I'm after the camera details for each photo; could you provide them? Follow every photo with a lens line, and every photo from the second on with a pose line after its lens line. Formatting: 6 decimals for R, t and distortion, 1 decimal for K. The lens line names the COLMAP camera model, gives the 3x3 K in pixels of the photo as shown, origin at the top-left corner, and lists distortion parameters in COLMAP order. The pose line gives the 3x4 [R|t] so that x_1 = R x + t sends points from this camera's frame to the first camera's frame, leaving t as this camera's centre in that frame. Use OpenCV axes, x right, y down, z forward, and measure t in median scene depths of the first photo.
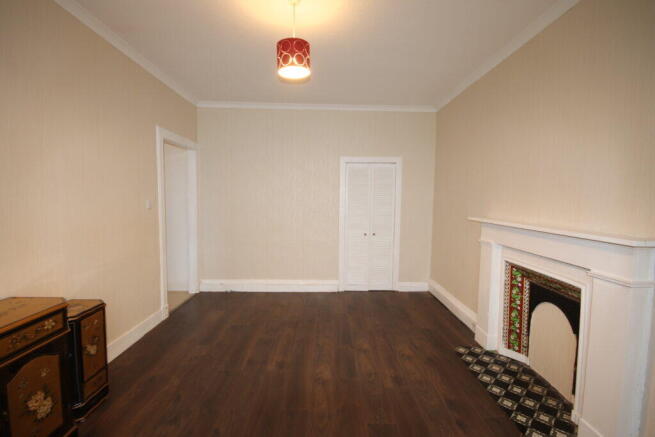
lens RADIAL K [[306.4, 0, 328.3], [0, 306.4, 218.6], [0, 0, 1]] dist [0.006315, 0.000547]
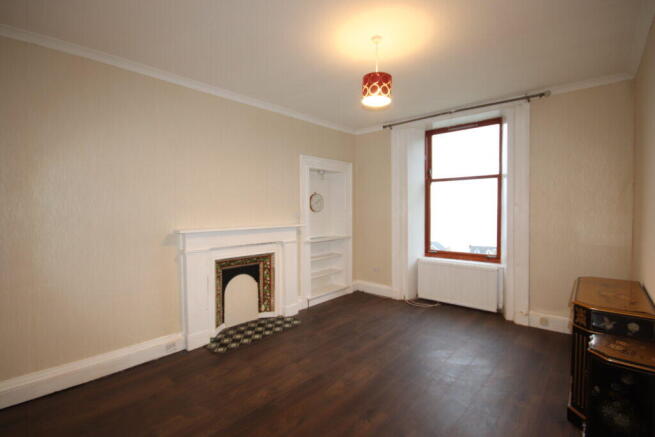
lens RADIAL K [[306.4, 0, 328.1], [0, 306.4, 218.0], [0, 0, 1]] dist [0.006315, 0.000547]
pose [[-0.744035, -0.021876, 0.667782, -0.622429], [0.045376, 0.995502, 0.083170, -0.120247], [-0.666598, 0.092183, -0.739695, 1.660705]]
